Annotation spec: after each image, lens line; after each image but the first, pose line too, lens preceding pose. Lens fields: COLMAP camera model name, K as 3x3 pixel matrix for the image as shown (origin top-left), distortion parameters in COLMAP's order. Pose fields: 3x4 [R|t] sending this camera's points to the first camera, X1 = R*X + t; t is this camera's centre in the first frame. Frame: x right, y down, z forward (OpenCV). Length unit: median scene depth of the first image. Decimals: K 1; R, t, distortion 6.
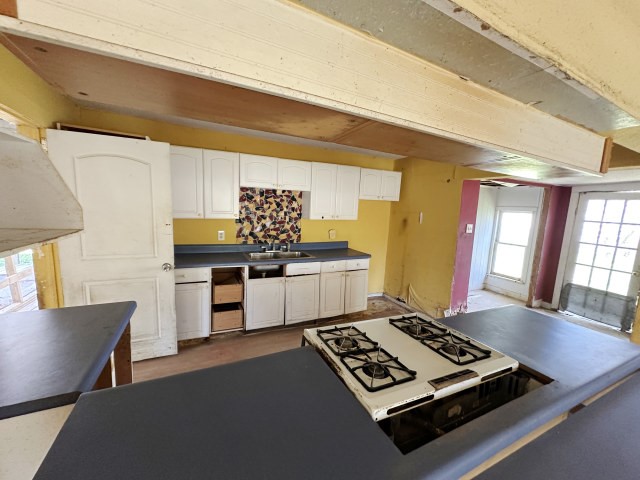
lens RADIAL K [[255.9, 0, 318.8], [0, 255.9, 240.6], [0, 0, 1]] dist [-0.006316, -0.000253]
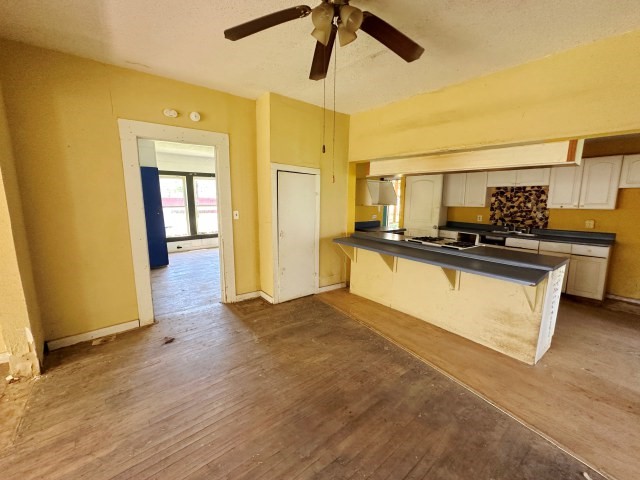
lens RADIAL K [[255.9, 0, 318.8], [0, 255.9, 240.6], [0, 0, 1]] dist [-0.006316, -0.000253]
pose [[0.234246, 0.112227, -0.965678, 0.897231], [-0.134838, 0.987465, 0.082052, 0.117187], [0.962781, 0.110989, 0.246442, -0.340915]]
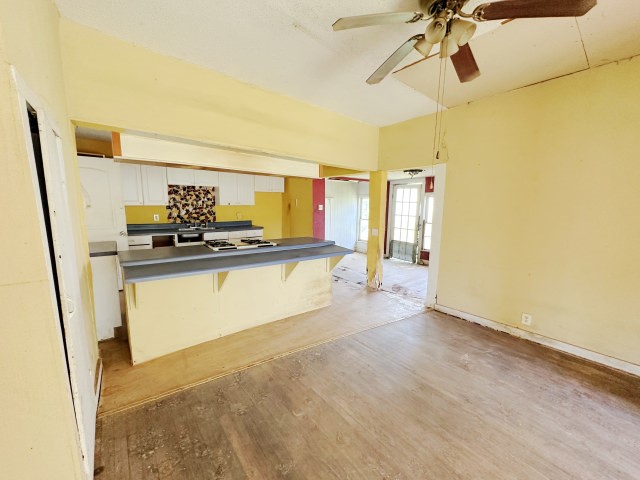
lens RADIAL K [[255.9, 0, 318.8], [0, 255.9, 240.6], [0, 0, 1]] dist [-0.006316, -0.000253]
pose [[0.973922, -0.062273, 0.218168, 0.191712], [0.058176, 0.997989, 0.025160, 0.121955], [-0.219296, -0.011811, 0.975587, -0.611897]]
